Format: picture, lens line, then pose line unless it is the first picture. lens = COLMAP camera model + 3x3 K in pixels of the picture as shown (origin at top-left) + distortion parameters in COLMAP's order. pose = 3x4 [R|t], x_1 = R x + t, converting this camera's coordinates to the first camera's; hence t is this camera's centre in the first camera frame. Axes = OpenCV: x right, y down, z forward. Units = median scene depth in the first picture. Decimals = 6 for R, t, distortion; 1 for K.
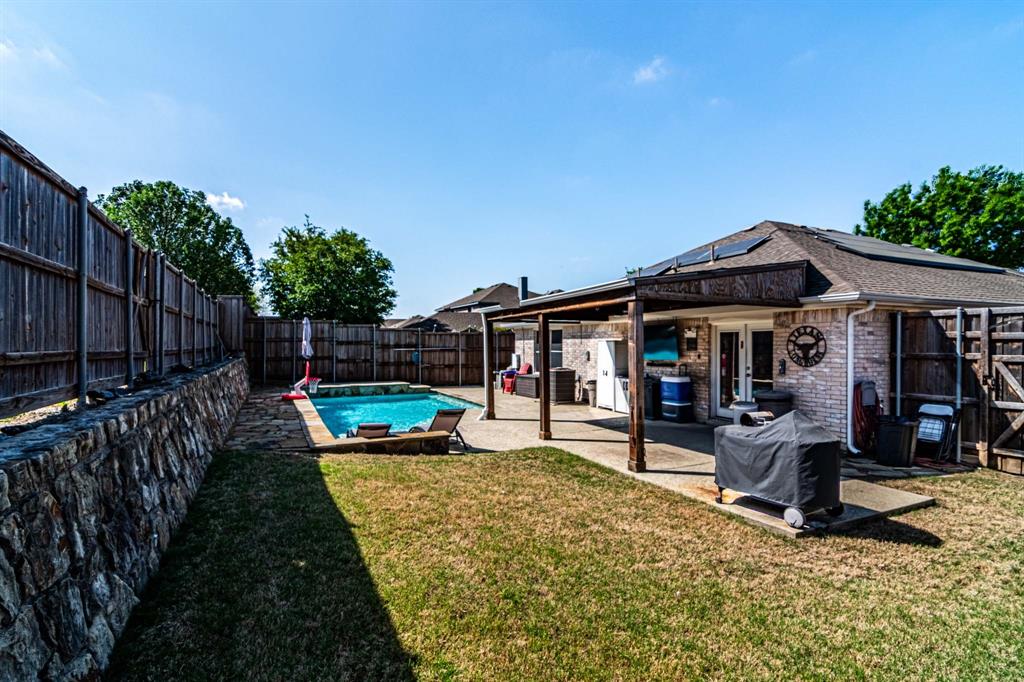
lens RADIAL K [[501.5, 0, 507.2], [0, 501.5, 343.7], [0, 0, 1]] dist [0.001539, 0.000933]
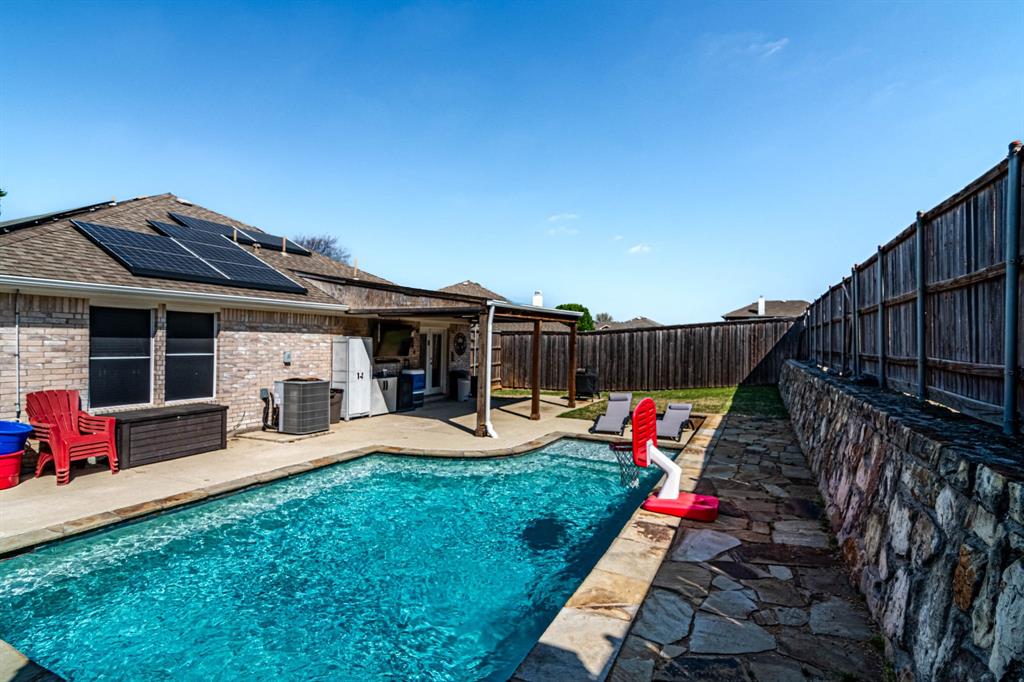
lens RADIAL K [[501.5, 0, 520.5], [0, 501.5, 341.4], [0, 0, 1]] dist [0.001539, 0.000933]
pose [[-0.638825, -0.006602, 0.769323, -0.828402], [-0.013843, 0.999900, -0.002914, -0.001635], [-0.769227, -0.012512, -0.638853, 1.748263]]
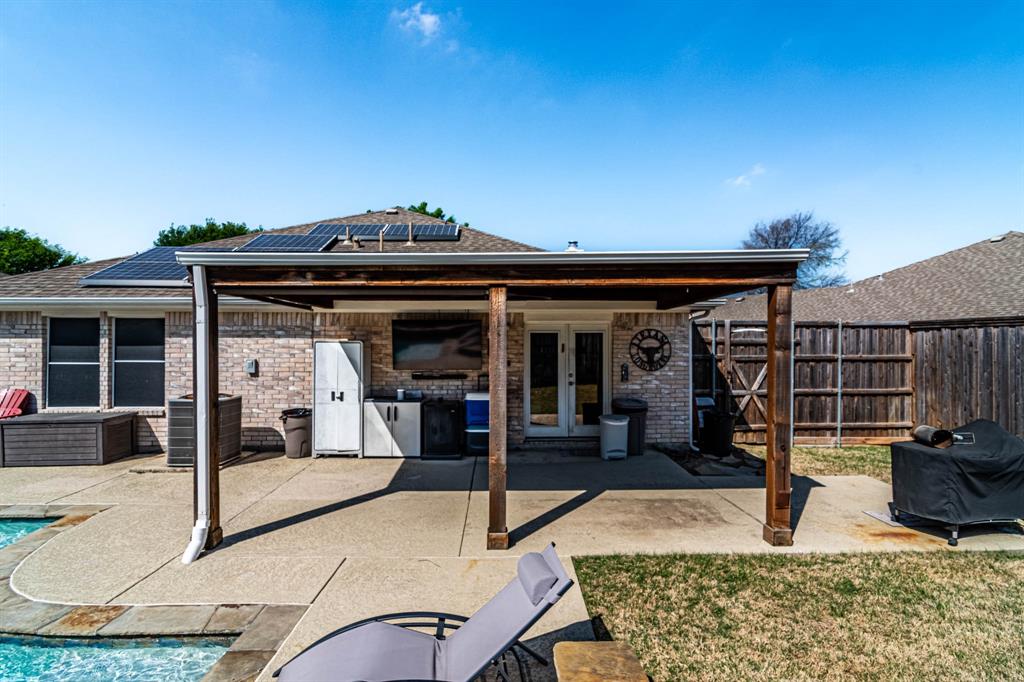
lens RADIAL K [[501.5, 0, 510.0], [0, 501.5, 341.3], [0, 0, 1]] dist [0.001539, 0.000933]
pose [[0.394324, 0.006036, 0.918952, -0.350894], [-0.002612, 0.999982, -0.005447, -0.004649], [-0.918968, -0.000253, 0.394333, 0.759631]]
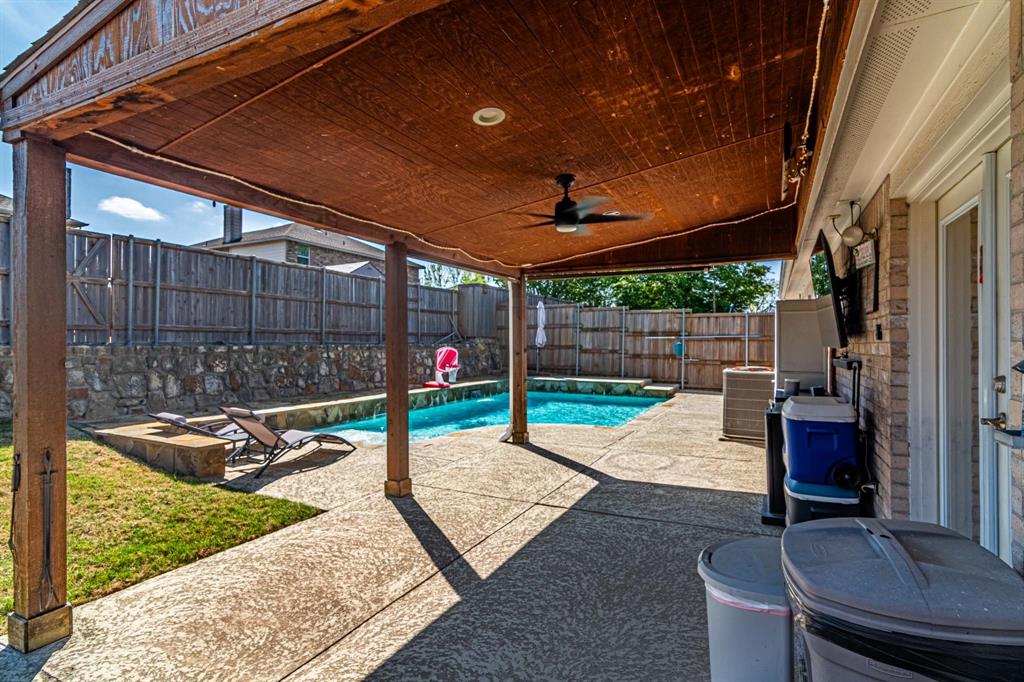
lens RADIAL K [[501.5, 0, 511.9], [0, 501.5, 338.5], [0, 0, 1]] dist [0.001539, 0.000933]
pose [[0.614426, -0.000865, -0.788974, 0.515280], [-0.001717, 0.999996, -0.002434, 0.030131], [0.788972, 0.002850, 0.614422, 0.740922]]
